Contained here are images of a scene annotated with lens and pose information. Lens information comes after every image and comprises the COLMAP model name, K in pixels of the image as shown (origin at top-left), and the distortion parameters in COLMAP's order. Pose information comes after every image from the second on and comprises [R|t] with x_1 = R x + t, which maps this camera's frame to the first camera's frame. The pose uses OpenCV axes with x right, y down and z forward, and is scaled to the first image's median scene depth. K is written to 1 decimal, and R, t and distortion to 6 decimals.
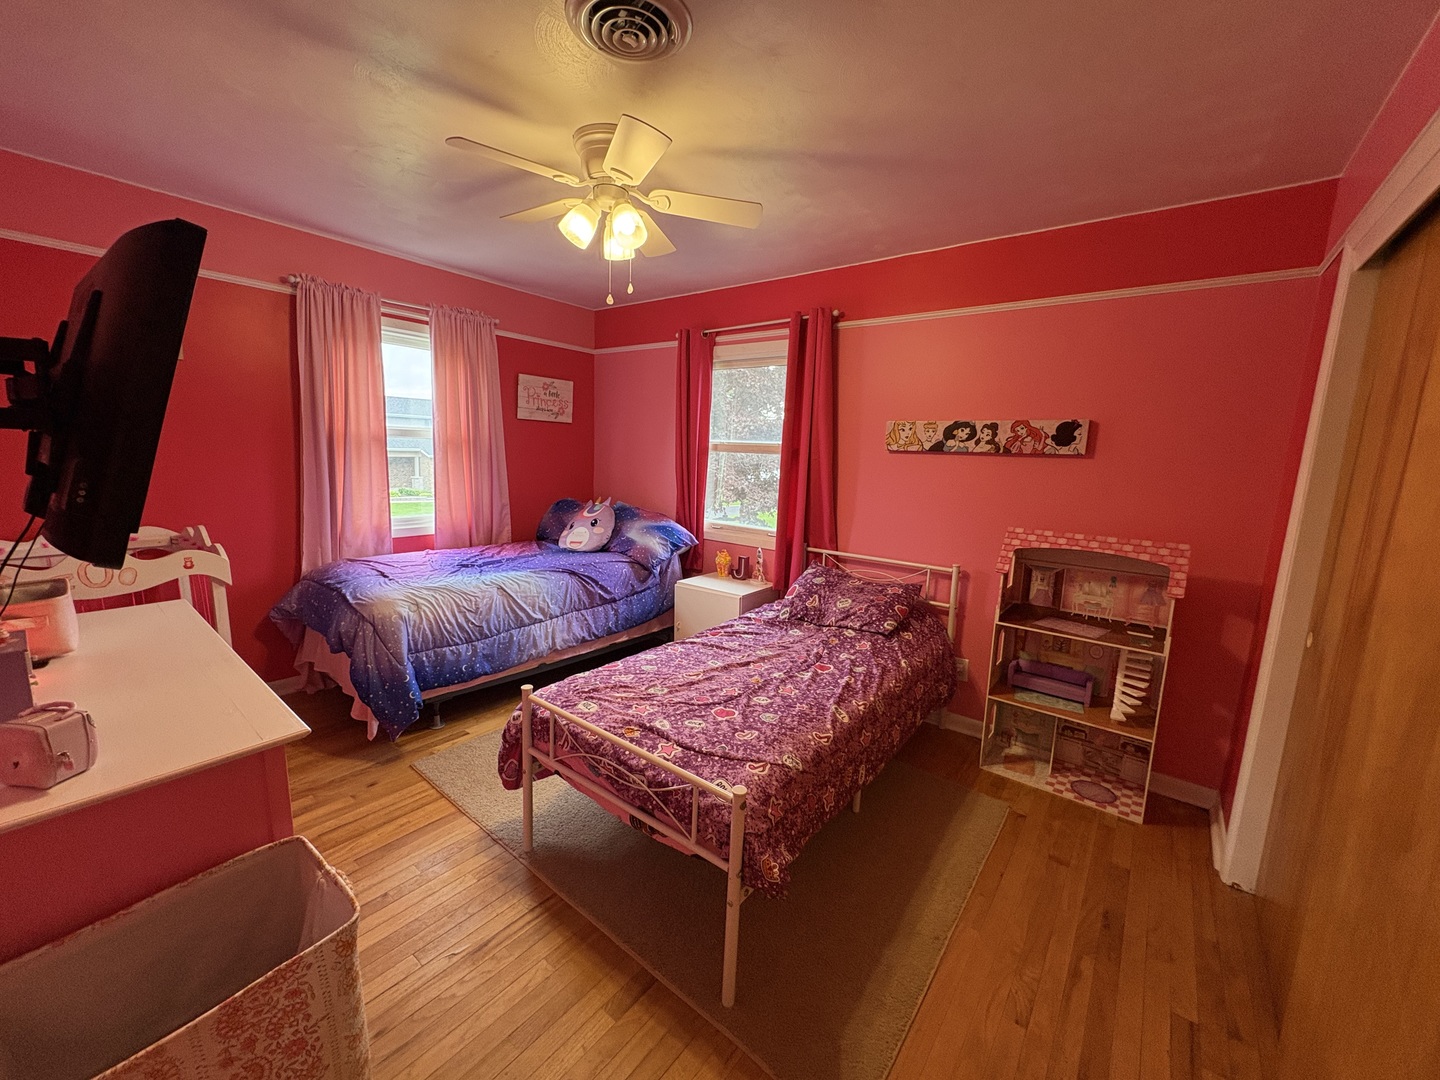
lens RADIAL K [[575.9, 0, 720.0], [0, 575.9, 540.0], [0, 0, 1]] dist [-0.000027, 0.000348]
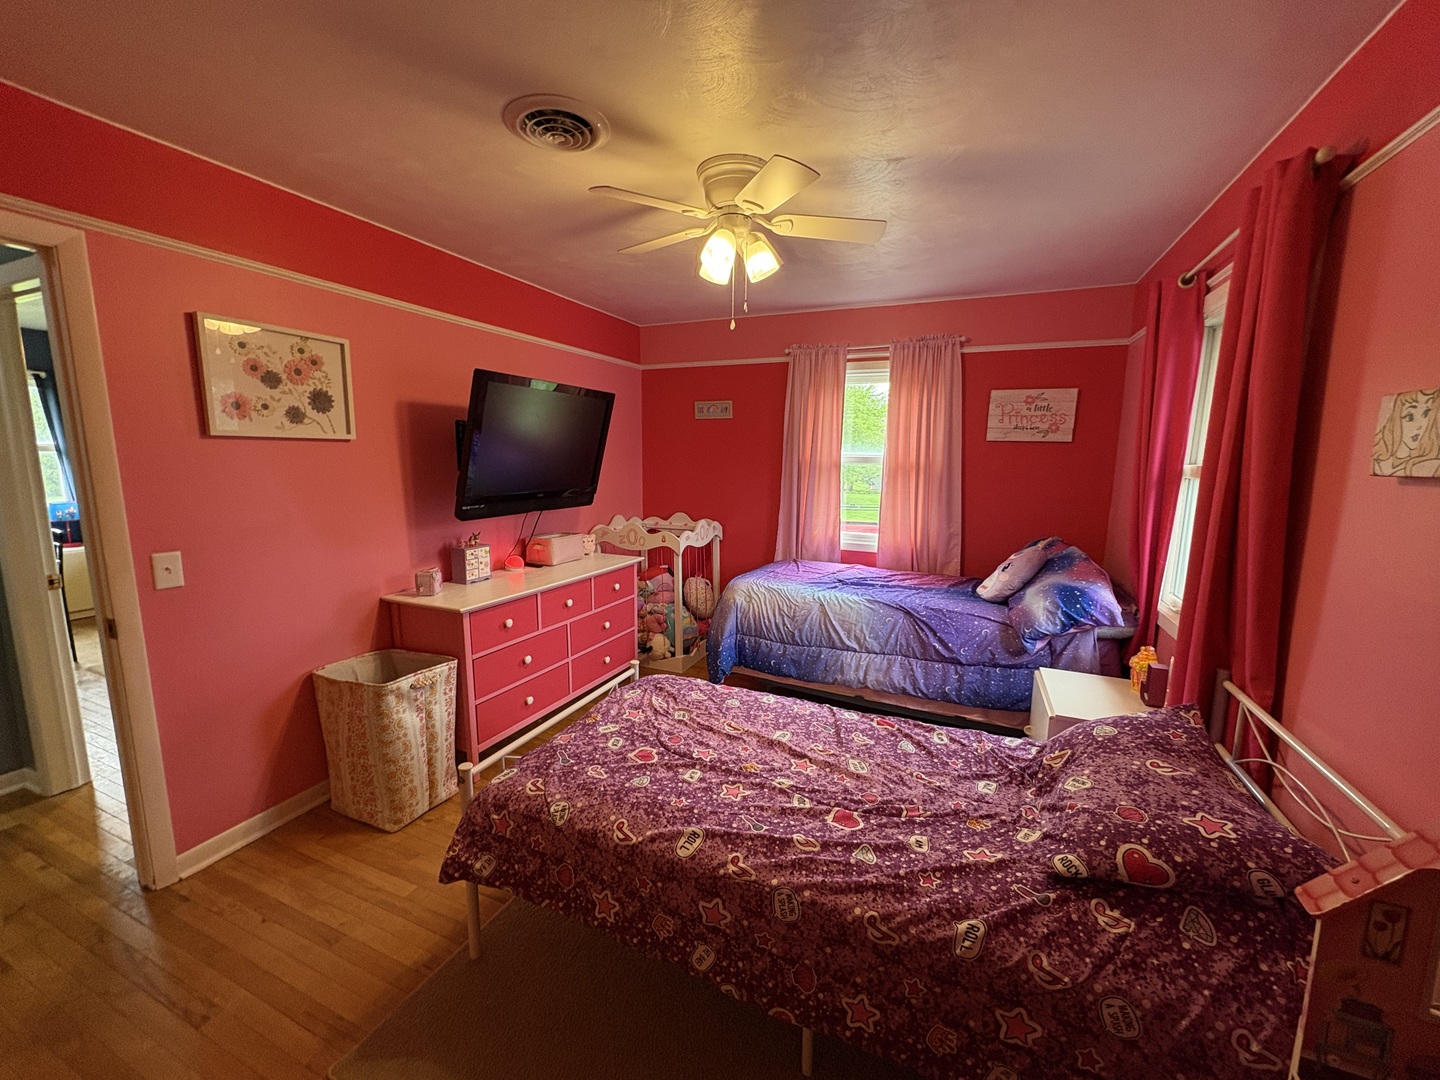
lens RADIAL K [[575.9, 0, 720.0], [0, 575.9, 540.0], [0, 0, 1]] dist [-0.000027, 0.000348]
pose [[0.240572, 0.109862, -0.964394, 0.544930], [-0.157442, 0.984833, 0.072915, -0.076496], [0.957777, 0.134295, 0.254220, 0.512101]]
